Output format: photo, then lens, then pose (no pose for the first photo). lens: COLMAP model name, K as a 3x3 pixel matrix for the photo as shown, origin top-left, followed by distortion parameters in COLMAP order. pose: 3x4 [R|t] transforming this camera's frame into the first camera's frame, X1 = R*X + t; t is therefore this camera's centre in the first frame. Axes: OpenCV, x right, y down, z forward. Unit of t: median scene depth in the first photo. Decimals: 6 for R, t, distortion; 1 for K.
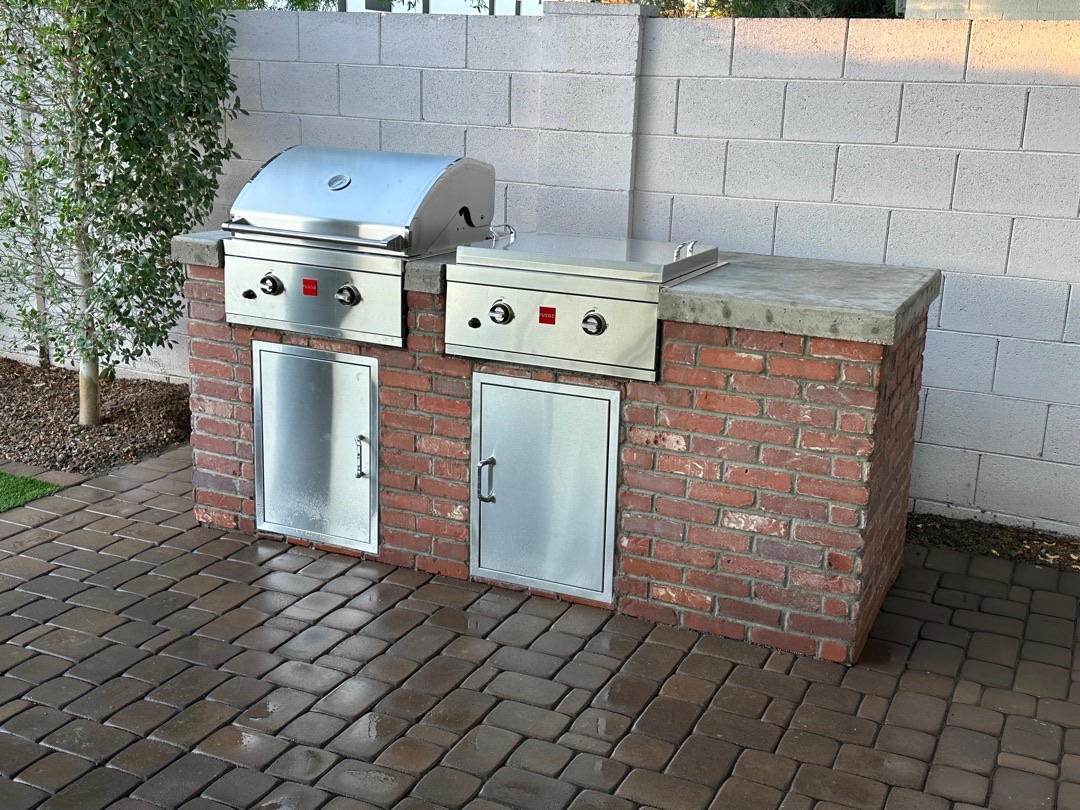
lens RADIAL K [[1258.9, 0, 541.6], [0, 1258.9, 406.2], [0, 0, 1]] dist [0.082563, 0.000000]
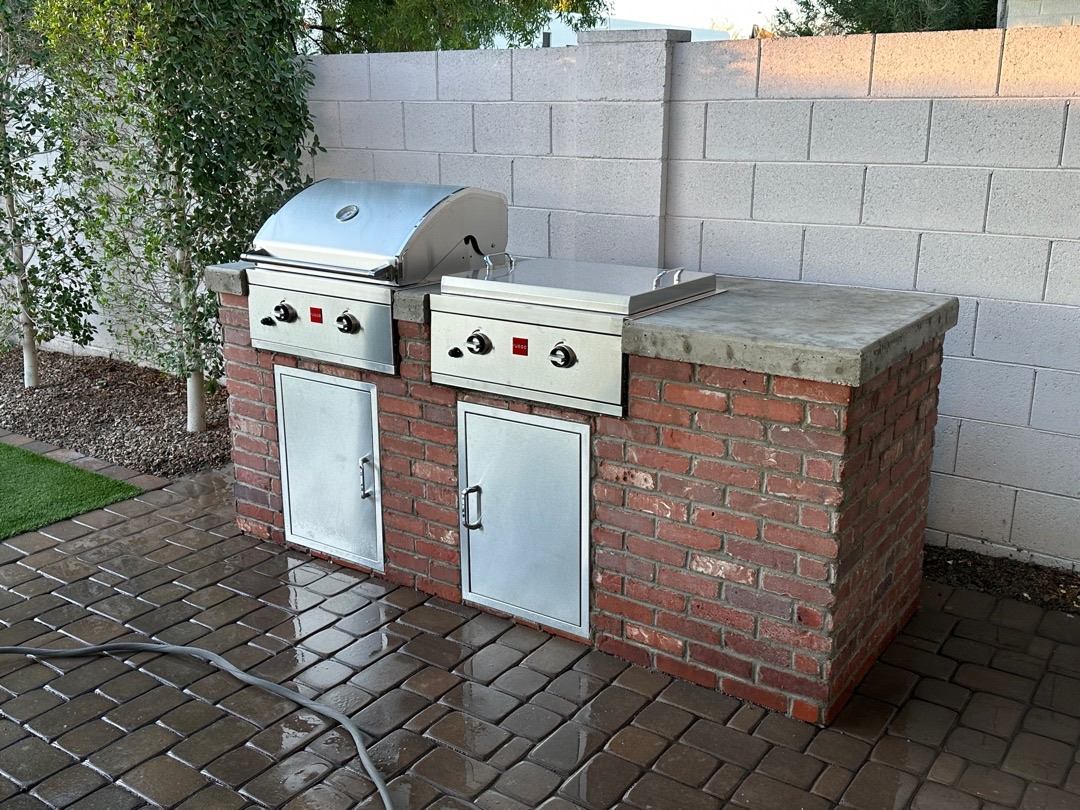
lens RADIAL K [[1055.0, 0, 540.4], [0, 1055.0, 411.8], [0, 0, 1]] dist [0.041517, 0.000000]
pose [[0.983279, 0.018584, -0.181157, 0.152475], [-0.015563, 0.999715, 0.018080, -0.032370], [0.181441, -0.014958, 0.983288, 0.172632]]
